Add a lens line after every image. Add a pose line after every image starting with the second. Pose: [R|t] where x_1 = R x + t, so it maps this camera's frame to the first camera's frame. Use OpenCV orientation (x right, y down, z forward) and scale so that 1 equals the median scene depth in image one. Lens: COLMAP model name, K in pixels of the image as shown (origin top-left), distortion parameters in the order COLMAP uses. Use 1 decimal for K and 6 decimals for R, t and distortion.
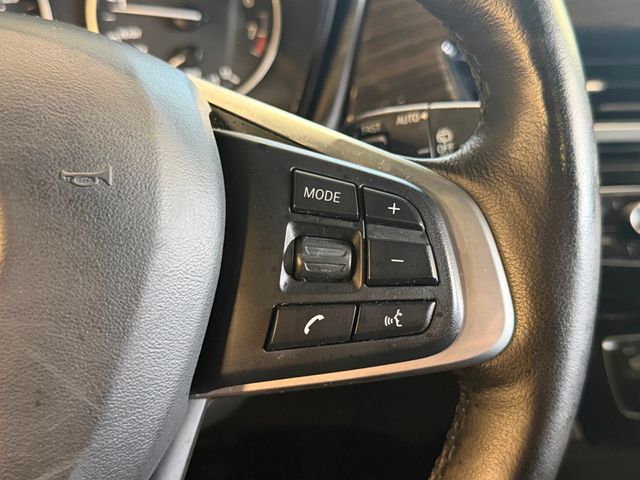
lens RADIAL K [[745.3, 0, 325.6], [0, 745.3, 242.9], [0, 0, 1]] dist [0.131083, 0.000000]
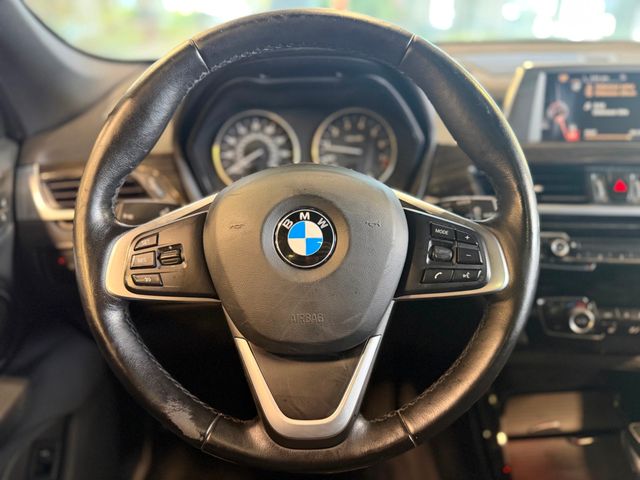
lens RADIAL K [[453.6, 0, 314.0], [0, 453.6, 241.1], [0, 0, 1]] dist [0.008175, -0.017005]
pose [[0.992829, 0.048713, -0.109166, -0.301985], [-0.052413, 0.998136, -0.031280, 0.053470], [0.107439, 0.036777, 0.993531, -0.802067]]
